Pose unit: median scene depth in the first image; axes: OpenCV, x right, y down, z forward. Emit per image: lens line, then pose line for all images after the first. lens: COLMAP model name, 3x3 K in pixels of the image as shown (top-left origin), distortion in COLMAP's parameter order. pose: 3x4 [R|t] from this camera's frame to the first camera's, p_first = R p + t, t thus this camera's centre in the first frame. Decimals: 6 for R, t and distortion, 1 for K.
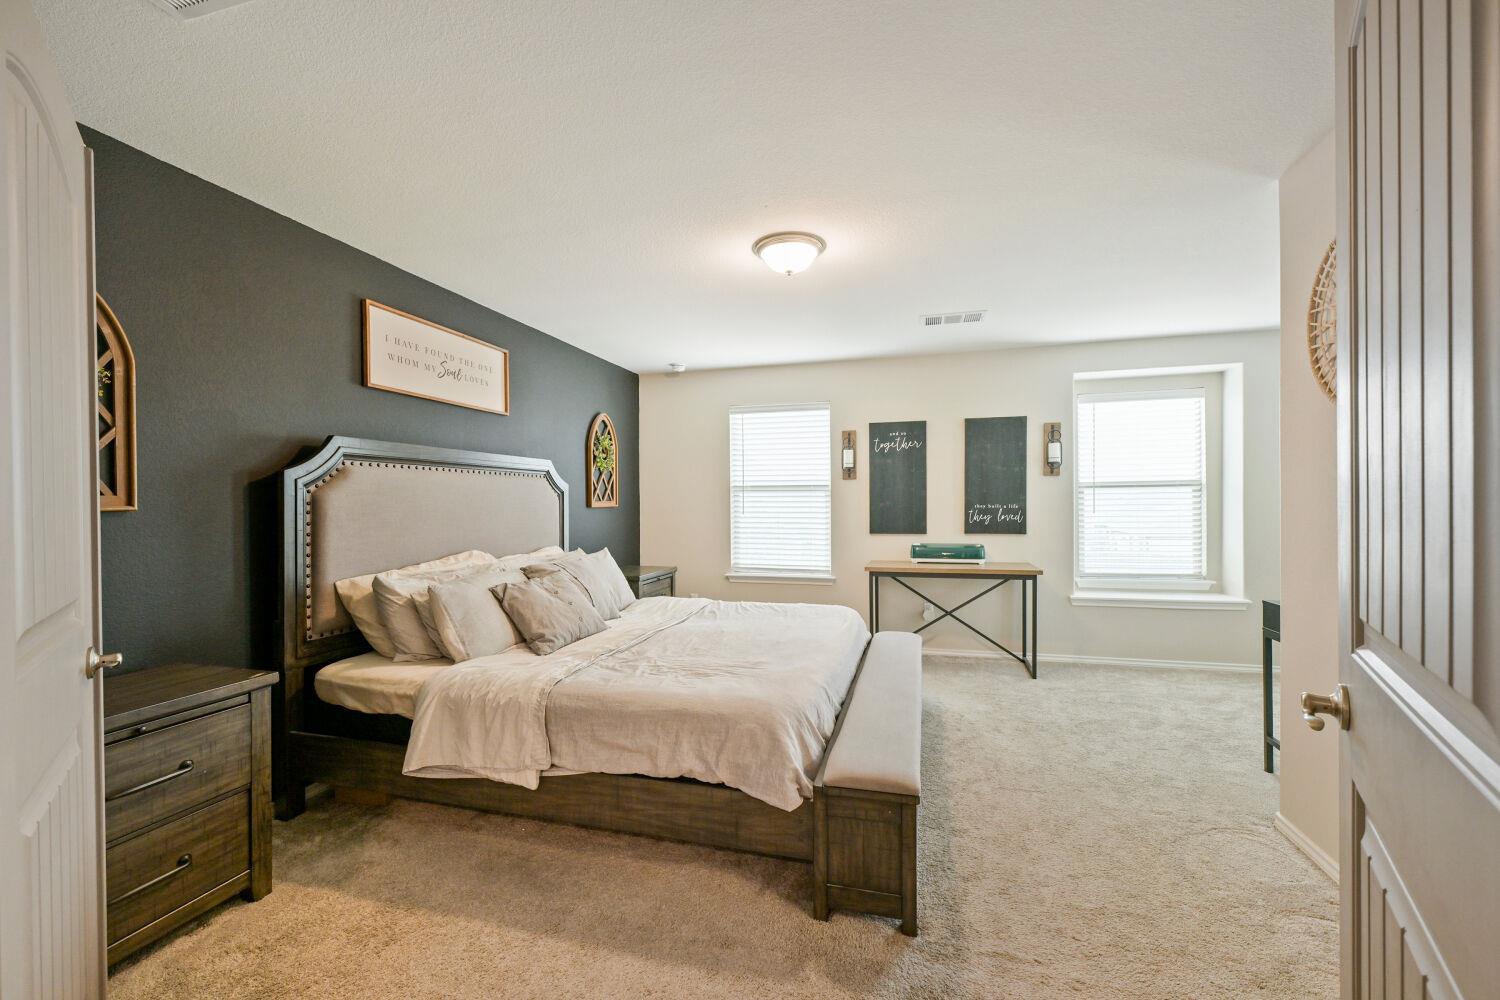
lens RADIAL K [[633.3, 0, 759.5], [0, 633.3, 505.5], [0, 0, 1]] dist [0.007600, -0.000792]
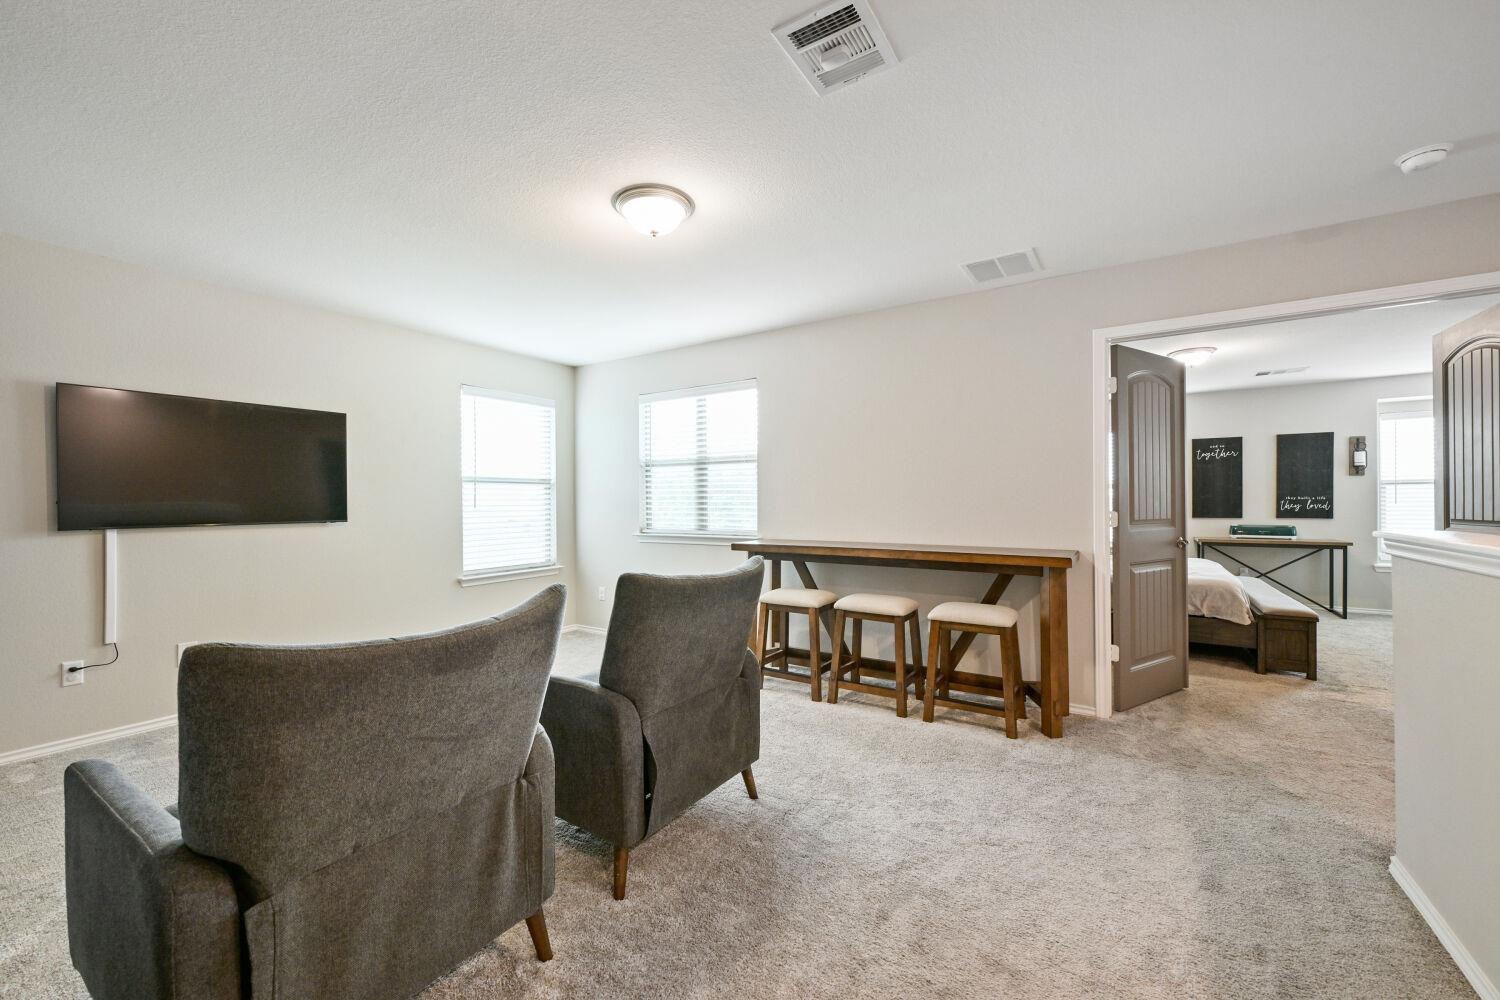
lens RADIAL K [[589.3, 0, 756.9], [0, 589.3, 499.9], [0, 0, 1]] dist [-0.002900, 0.000529]
pose [[0.949528, 0.004328, -0.313653, -0.358424], [-0.005402, 0.999982, -0.002556, 0.014924], [0.313636, 0.004121, 0.949534, -0.587719]]
